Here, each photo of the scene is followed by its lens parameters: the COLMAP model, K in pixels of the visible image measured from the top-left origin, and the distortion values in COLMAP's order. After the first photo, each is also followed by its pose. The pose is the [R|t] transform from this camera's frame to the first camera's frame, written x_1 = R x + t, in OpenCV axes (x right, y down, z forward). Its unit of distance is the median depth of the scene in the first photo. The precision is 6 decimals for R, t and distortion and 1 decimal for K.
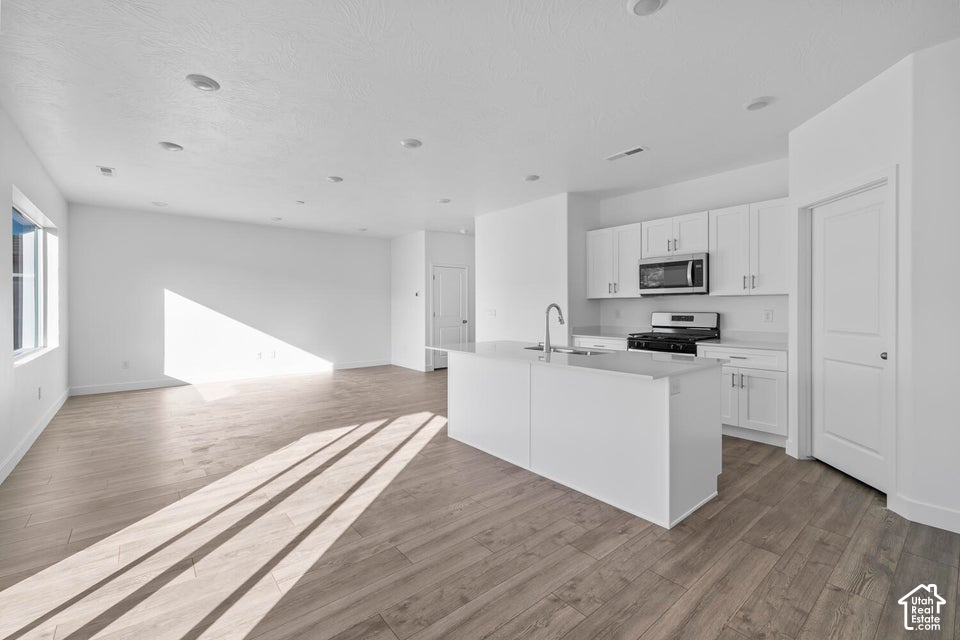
lens RADIAL K [[415.8, 0, 479.1], [0, 415.8, 311.9], [0, 0, 1]] dist [-0.000303, 0.000008]
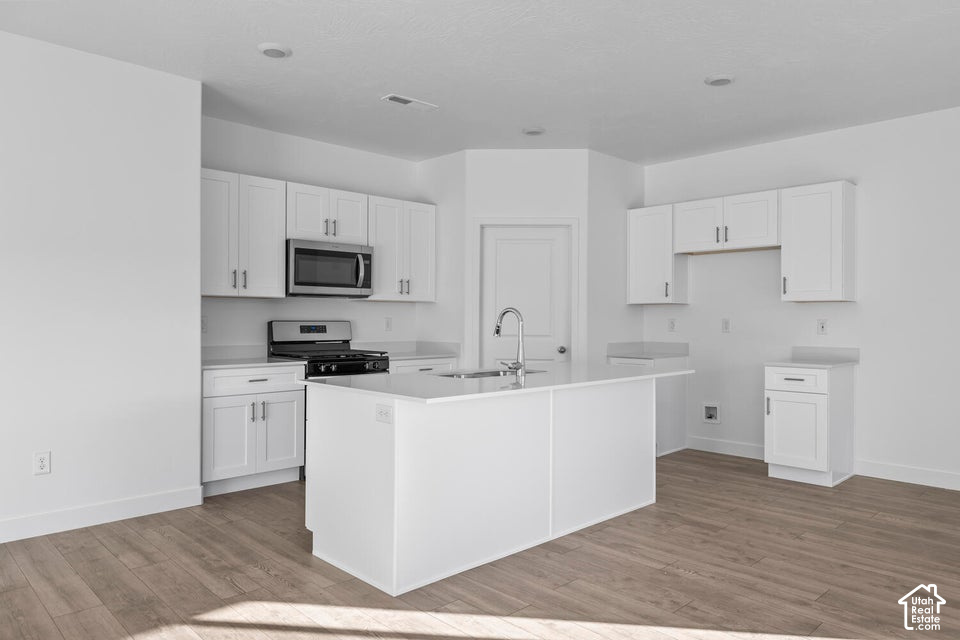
lens RADIAL K [[644.6, 0, 479.6], [0, 644.6, 319.1], [0, 0, 1]] dist [0.003022, -0.002118]
pose [[-0.079077, -0.003140, 0.996864, -1.116824], [0.005532, 0.999978, 0.003589, -0.006814], [-0.996853, 0.005799, -0.079058, 1.374939]]
